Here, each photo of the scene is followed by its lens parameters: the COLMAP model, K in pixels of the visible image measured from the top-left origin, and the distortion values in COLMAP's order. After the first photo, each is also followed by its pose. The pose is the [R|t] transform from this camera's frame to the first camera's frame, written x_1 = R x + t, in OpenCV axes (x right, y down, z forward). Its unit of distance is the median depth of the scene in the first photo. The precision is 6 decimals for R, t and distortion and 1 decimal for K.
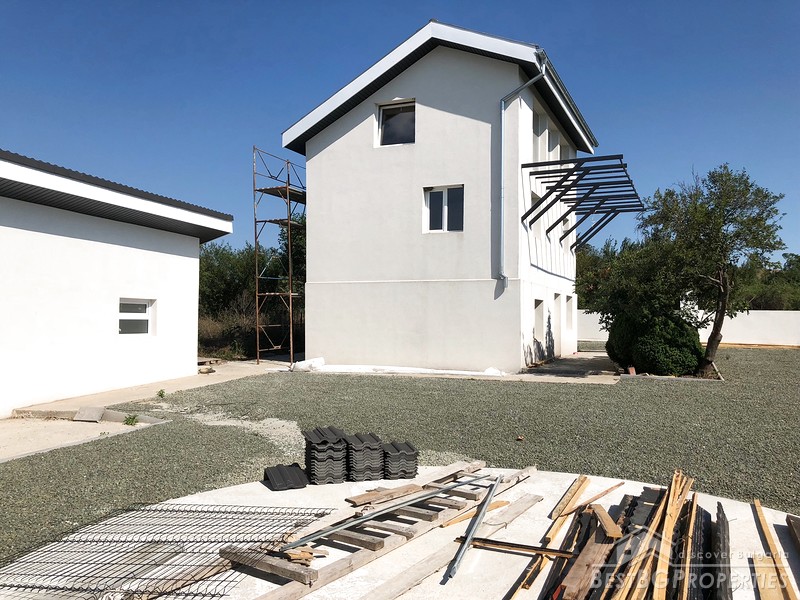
lens RADIAL K [[654.7, 0, 412.8], [0, 654.7, 301.5], [0, 0, 1]] dist [0.009265, -0.005770]
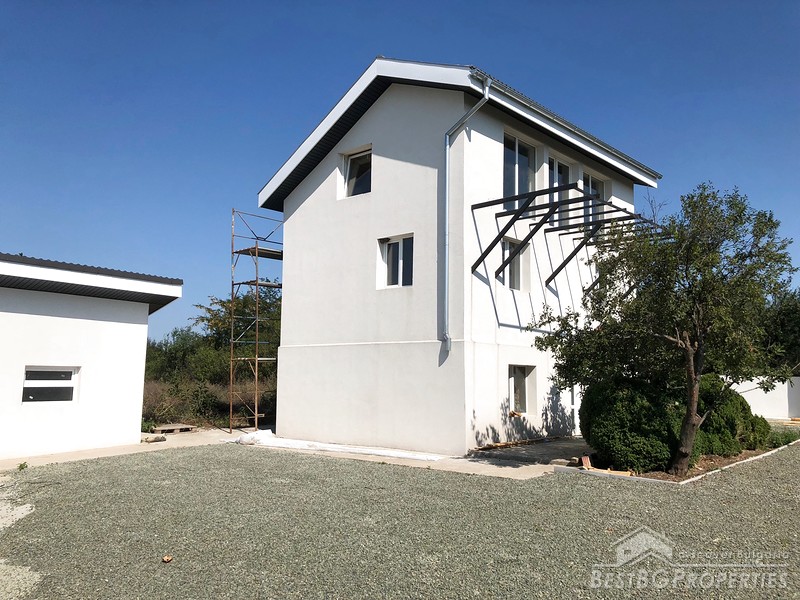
lens RADIAL K [[654.7, 0, 412.8], [0, 654.7, 301.5], [0, 0, 1]] dist [0.009265, -0.005770]
pose [[0.947141, -0.030966, -0.319321, 0.349079], [0.002193, 0.995933, -0.090075, -0.009291], [0.320811, 0.084614, 0.943356, 0.183041]]
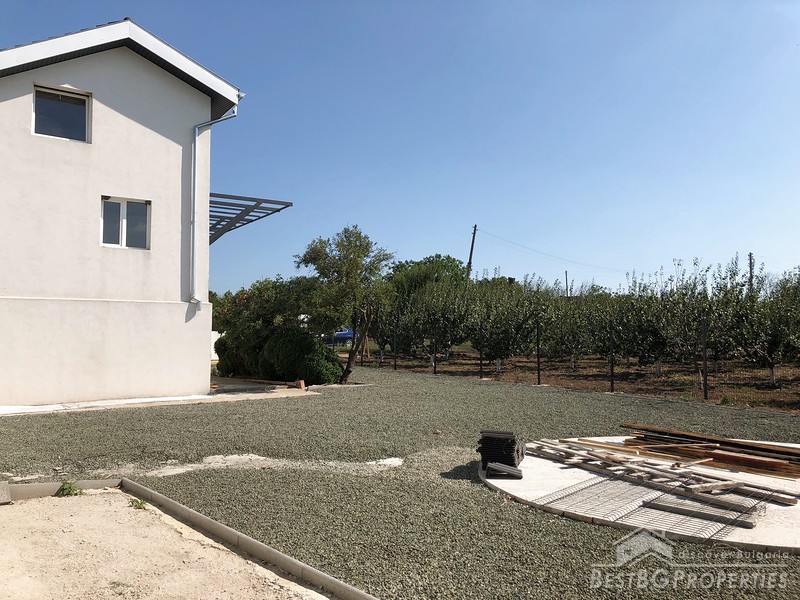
lens RADIAL K [[654.7, 0, 412.8], [0, 654.7, 301.5], [0, 0, 1]] dist [0.009265, -0.005770]
pose [[0.508337, 0.043814, 0.860043, -0.537204], [-0.007842, 0.998899, -0.046253, 0.008265], [-0.861122, 0.016768, 0.508121, 0.187927]]
